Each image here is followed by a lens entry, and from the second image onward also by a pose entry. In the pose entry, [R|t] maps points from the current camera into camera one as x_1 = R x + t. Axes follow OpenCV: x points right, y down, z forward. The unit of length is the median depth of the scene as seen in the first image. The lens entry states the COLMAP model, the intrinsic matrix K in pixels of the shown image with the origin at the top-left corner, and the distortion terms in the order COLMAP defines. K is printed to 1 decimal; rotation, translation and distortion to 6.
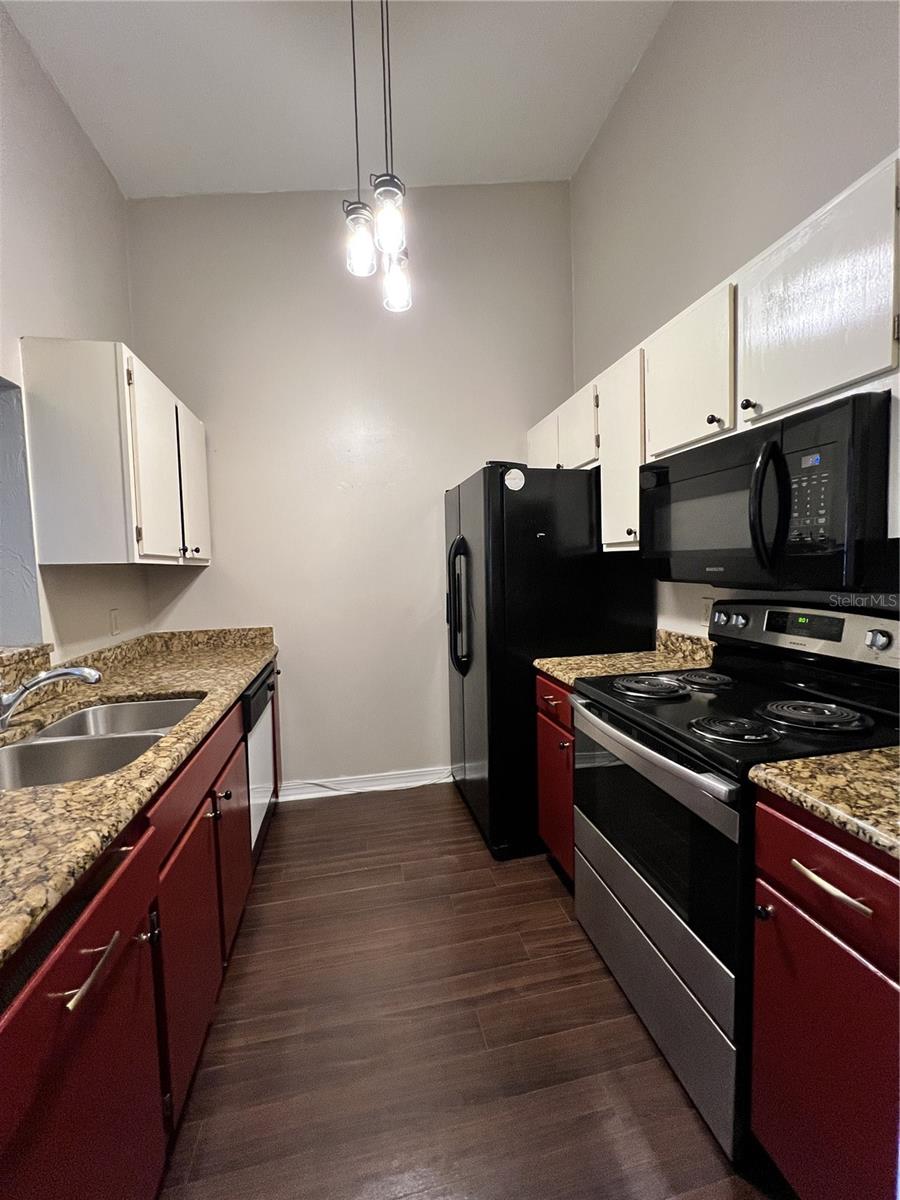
lens RADIAL K [[480.6, 0, 450.0], [0, 480.6, 600.0], [0, 0, 1]] dist [-0.002312, -0.000532]
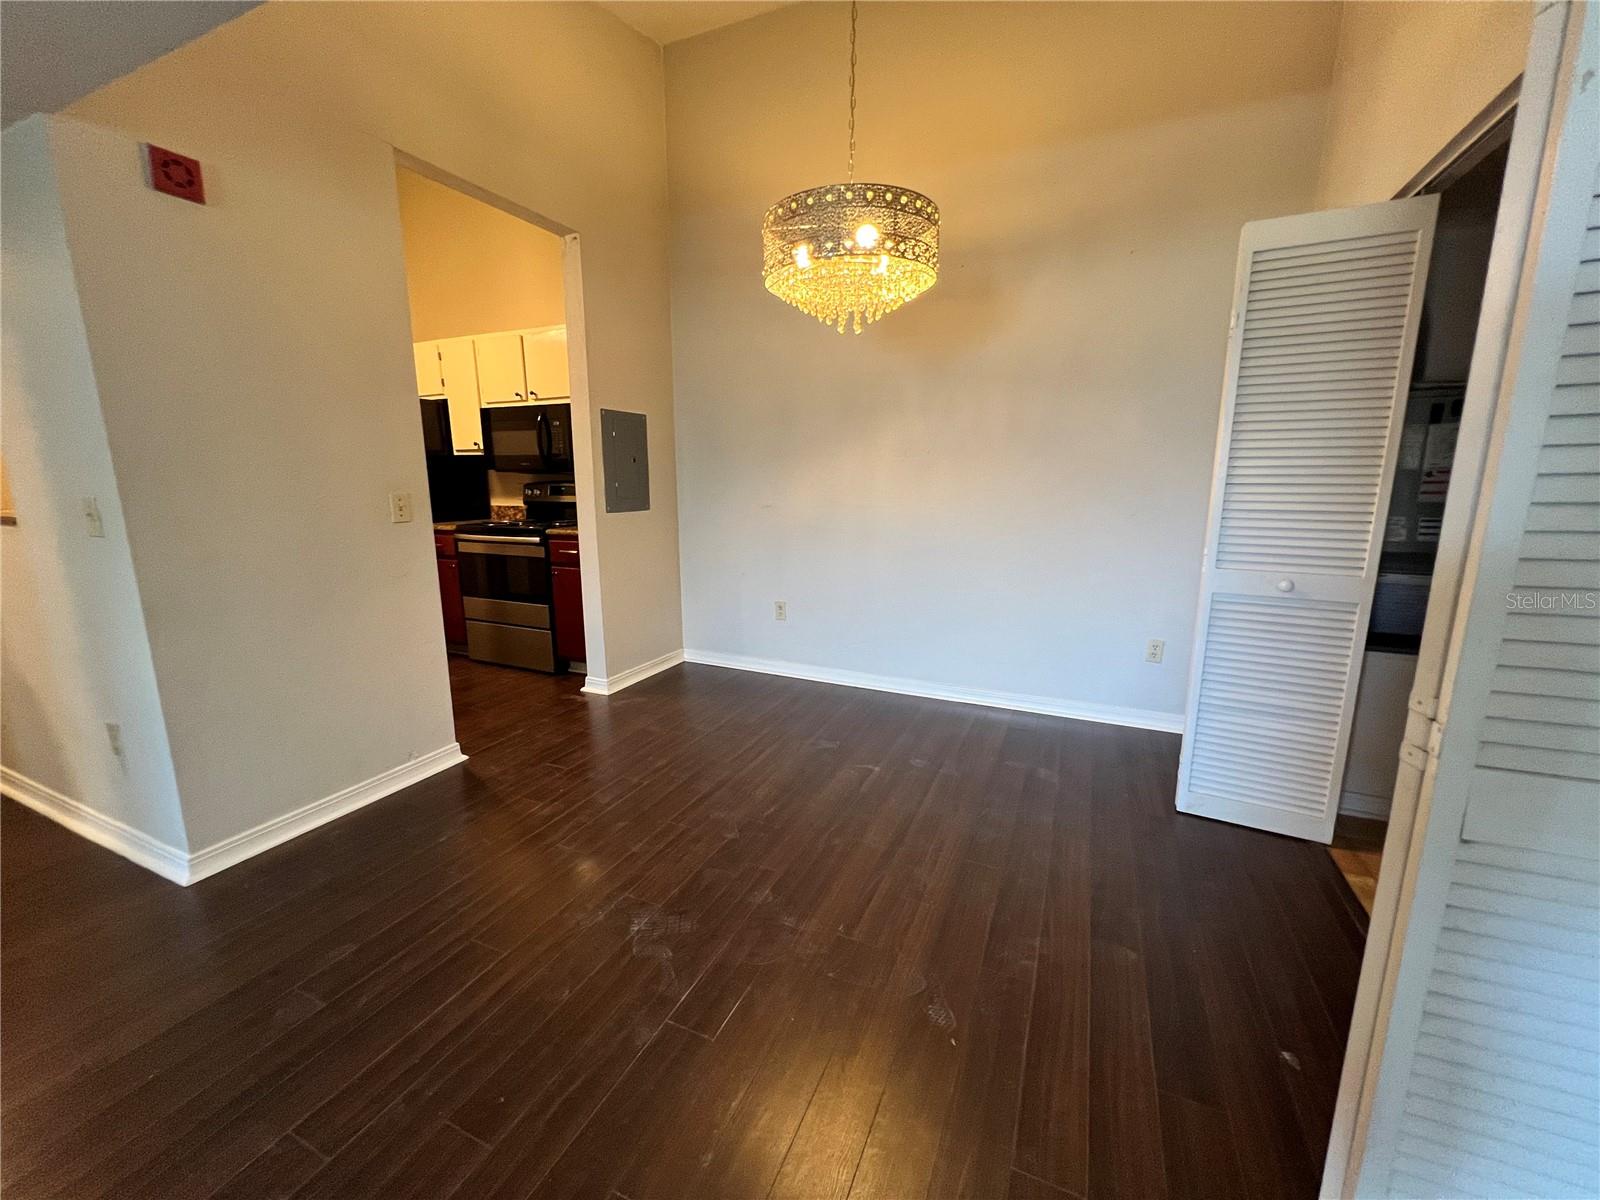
lens RADIAL K [[640.8, 0, 800.0], [0, 640.8, 600.0], [0, 0, 1]] dist [-0.002312, -0.000532]
pose [[0.593958, -0.128039, 0.794241, -0.893914], [0.043329, 0.990912, 0.127341, 0.185650], [-0.803328, -0.041221, 0.594108, -1.433944]]
